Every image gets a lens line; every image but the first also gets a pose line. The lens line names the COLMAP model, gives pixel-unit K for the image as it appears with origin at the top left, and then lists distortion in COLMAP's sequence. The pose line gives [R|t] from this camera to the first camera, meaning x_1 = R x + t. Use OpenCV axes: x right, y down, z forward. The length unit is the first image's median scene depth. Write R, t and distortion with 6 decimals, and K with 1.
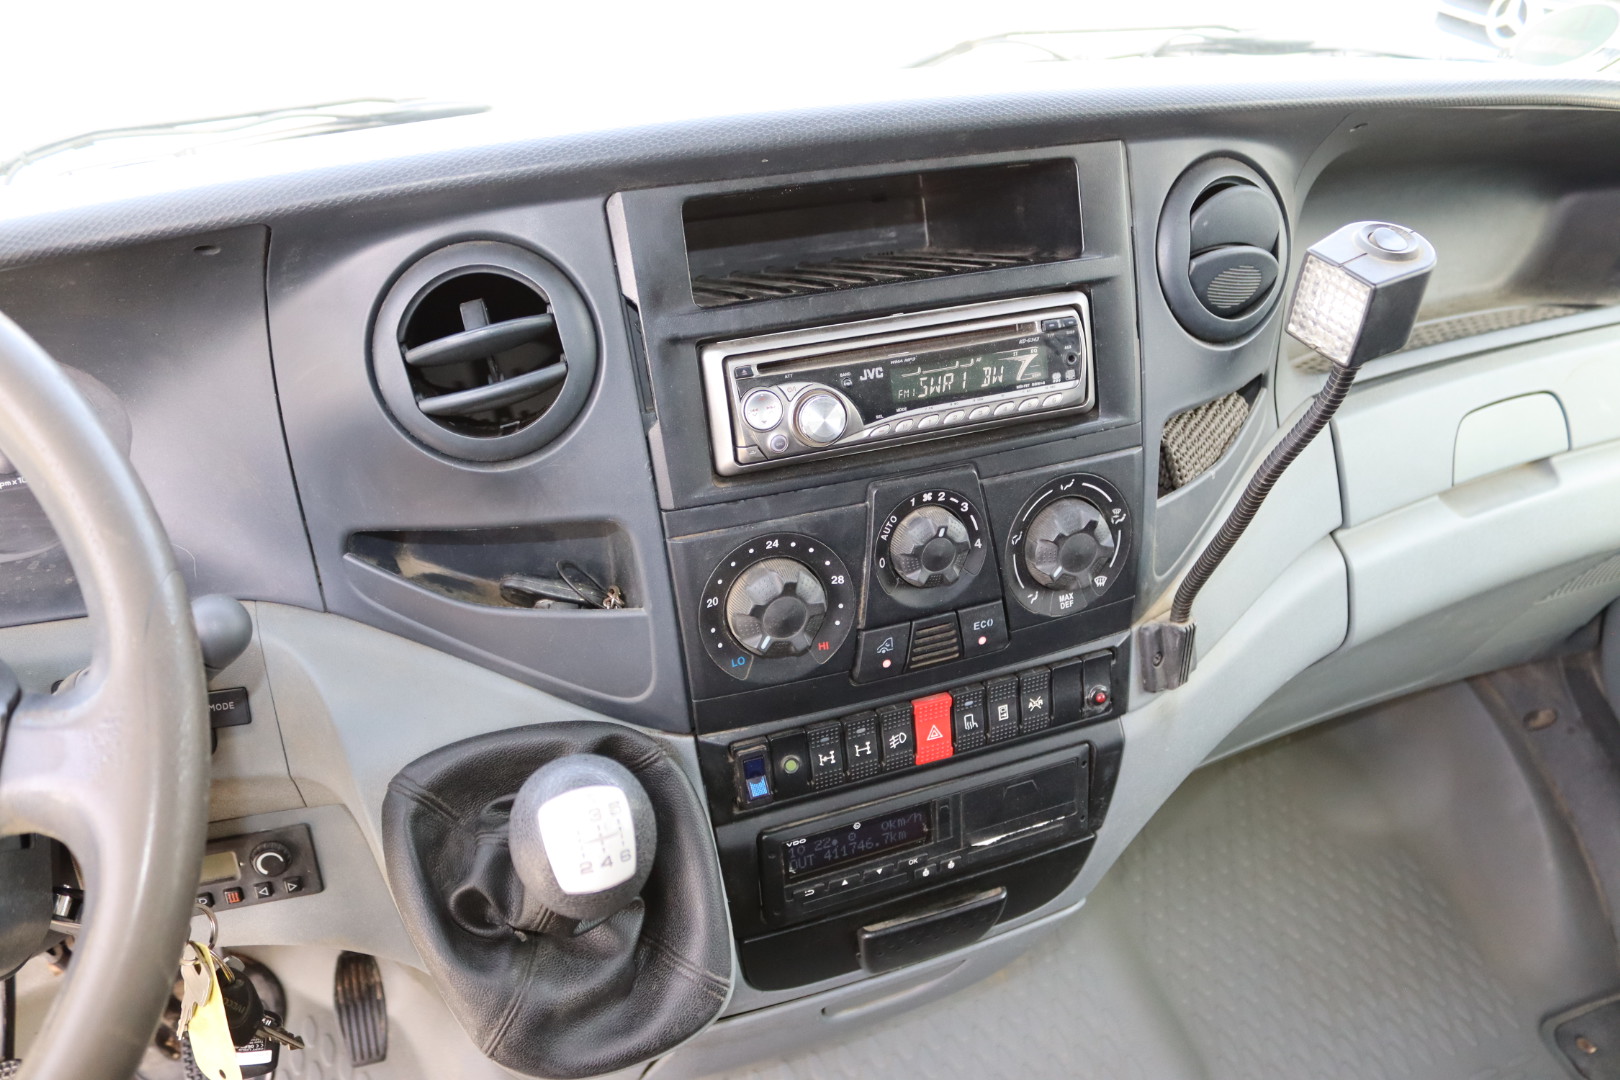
lens RADIAL K [[1320.4, 0, 810.0], [0, 1320.4, 540.0], [0, 0, 1]] dist [-0.164383, 0.138493]
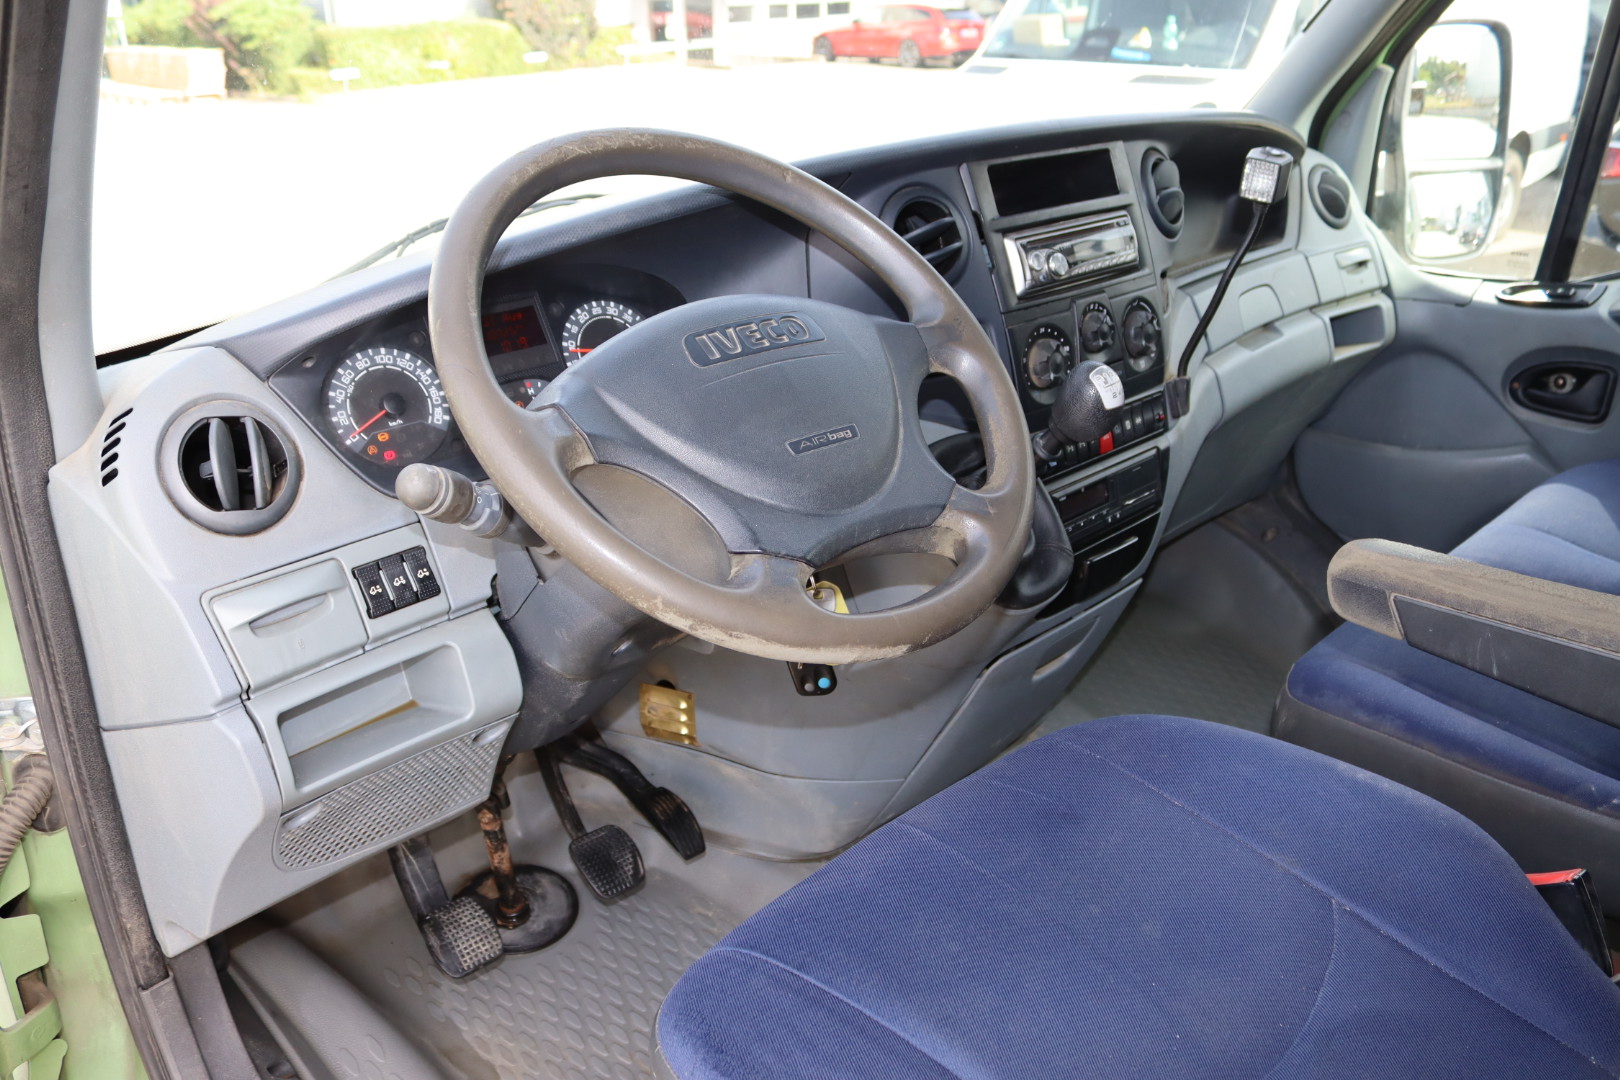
lens RADIAL K [[1345.5, 0, 810.0], [0, 1345.5, 540.0], [0, 0, 1]] dist [-0.173206, 0.147939]
pose [[0.921026, -0.172225, 0.349357, -1.014737], [0.229782, 0.964478, -0.130320, 0.448870], [-0.314502, 0.200304, 0.927883, -0.656751]]
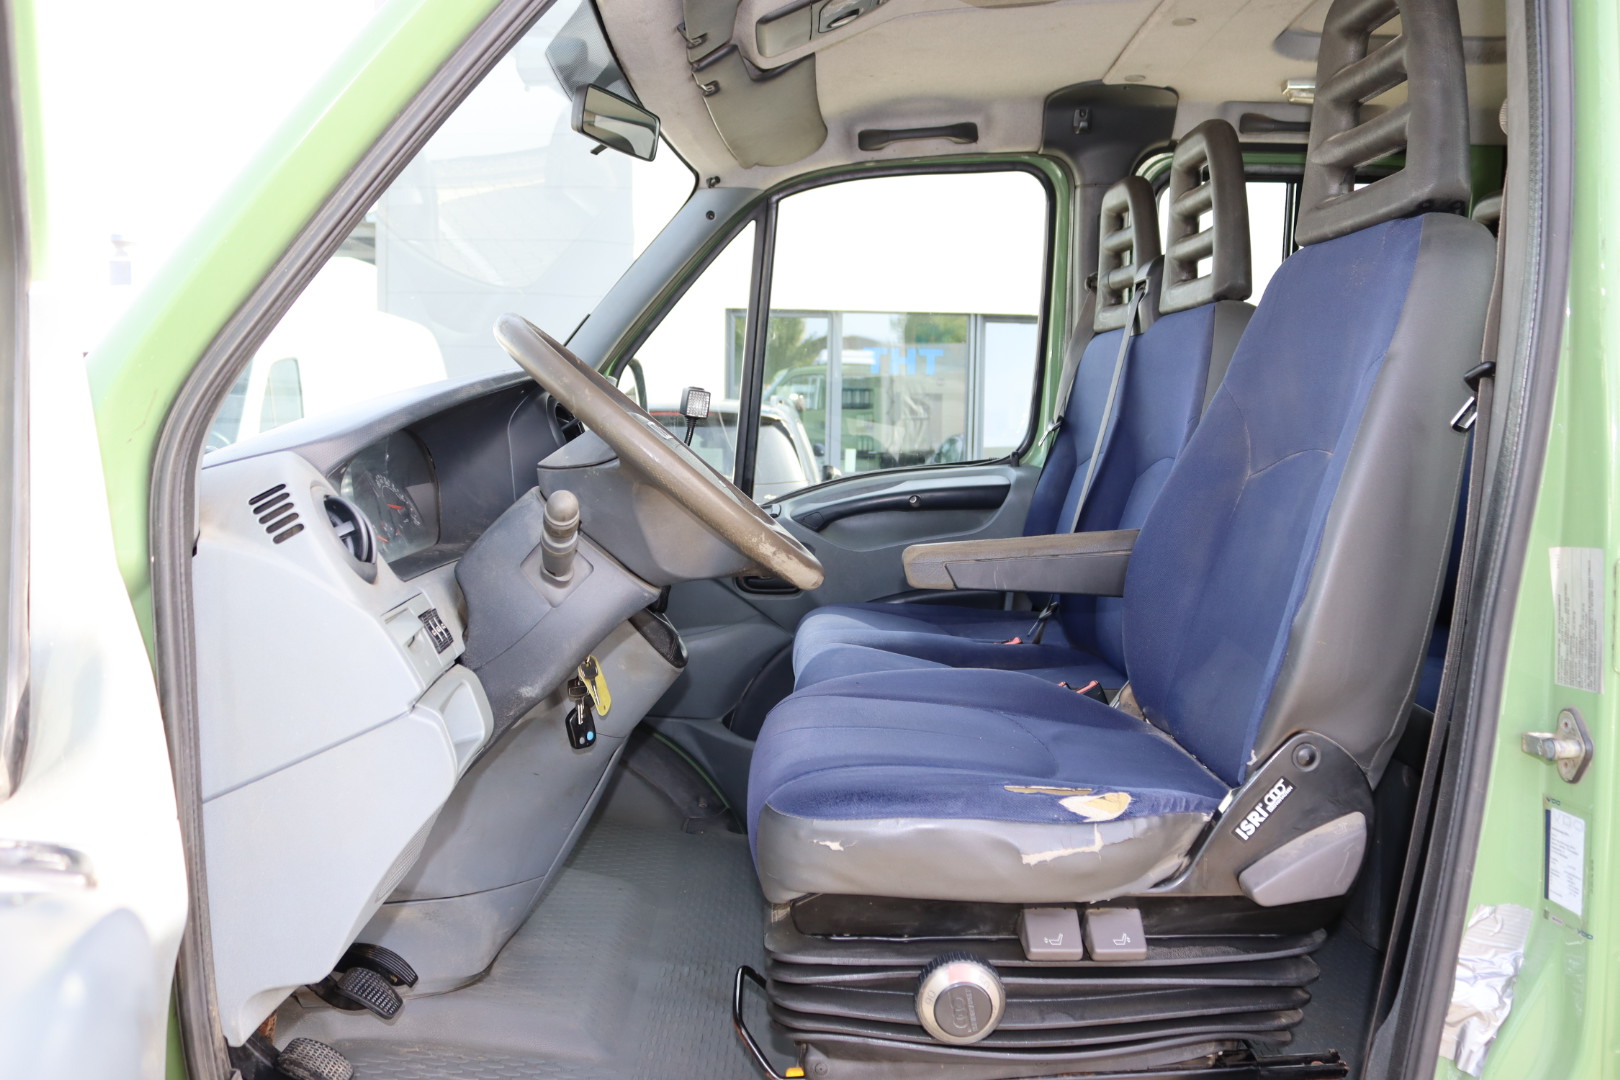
lens RADIAL K [[1345.5, 0, 810.0], [0, 1345.5, 540.0], [0, 0, 1]] dist [-0.173206, 0.147939]
pose [[0.338277, -0.094835, 0.936256, -2.435190], [0.518966, 0.848743, -0.101536, 0.549993], [-0.785011, 0.520232, 0.336327, -0.281311]]
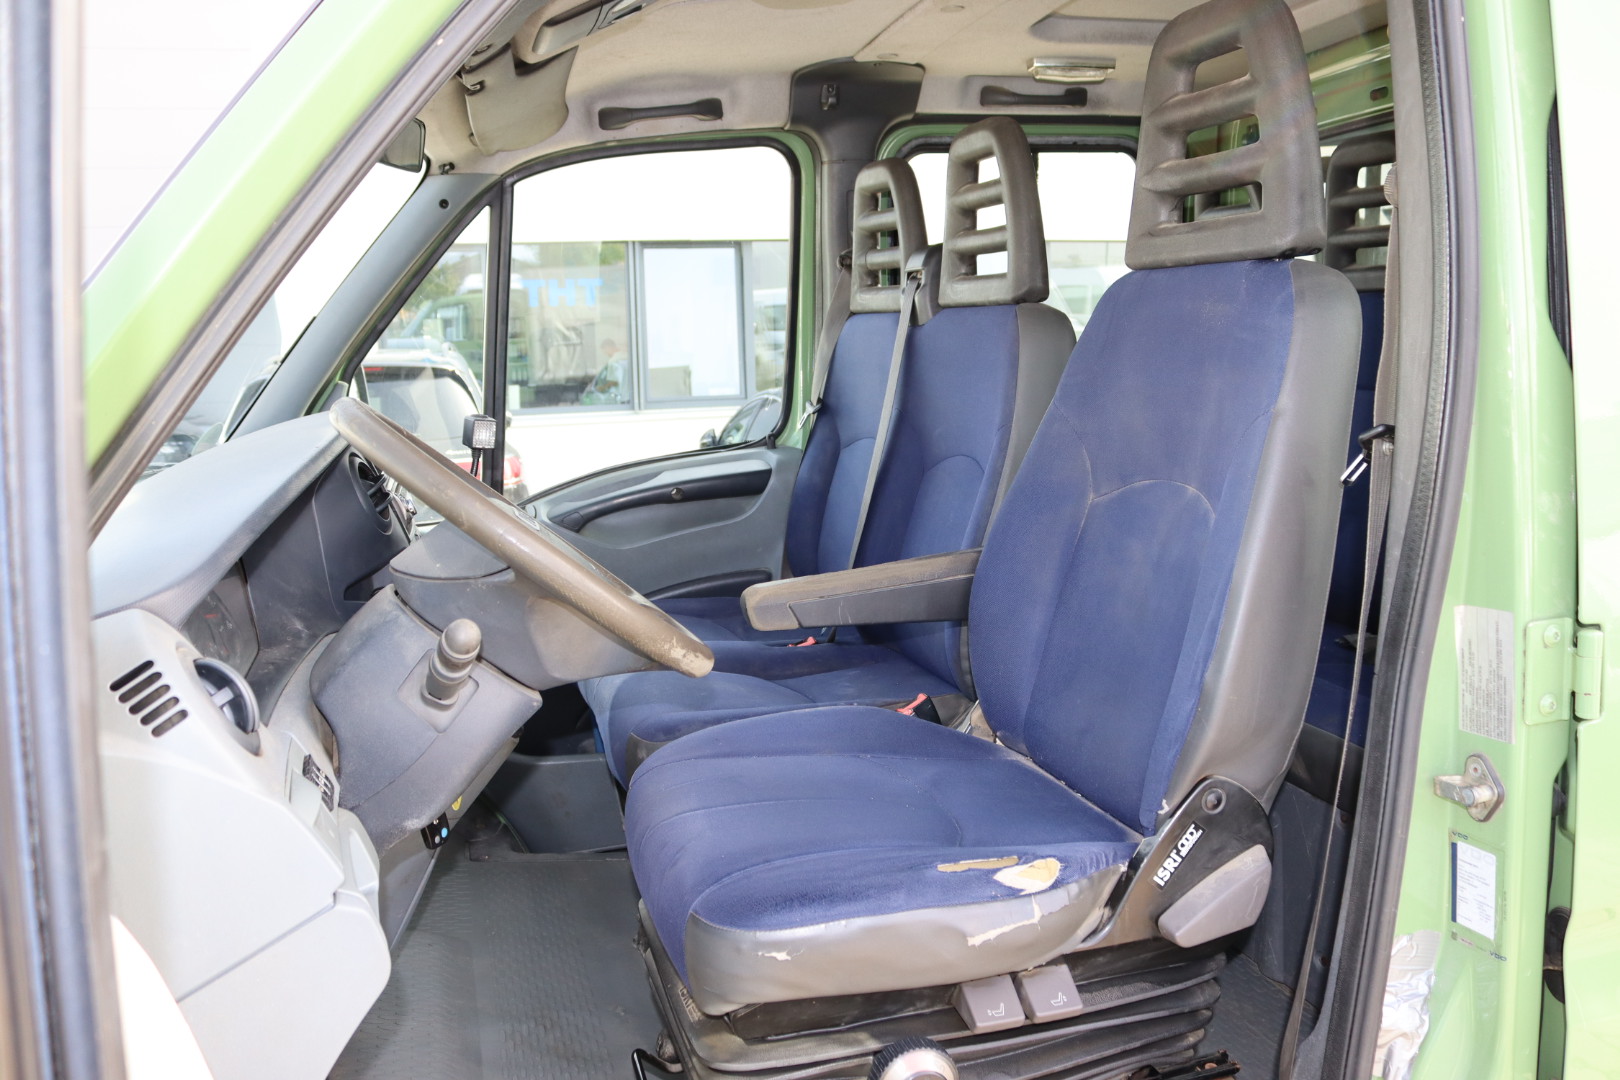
lens RADIAL K [[1345.5, 0, 810.0], [0, 1345.5, 540.0], [0, 0, 1]] dist [-0.173206, 0.147939]
pose [[0.078311, -0.171985, 0.981982, -2.374811], [0.580496, 0.808663, 0.095336, 0.165493], [-0.810488, 0.562571, 0.163164, -0.107856]]
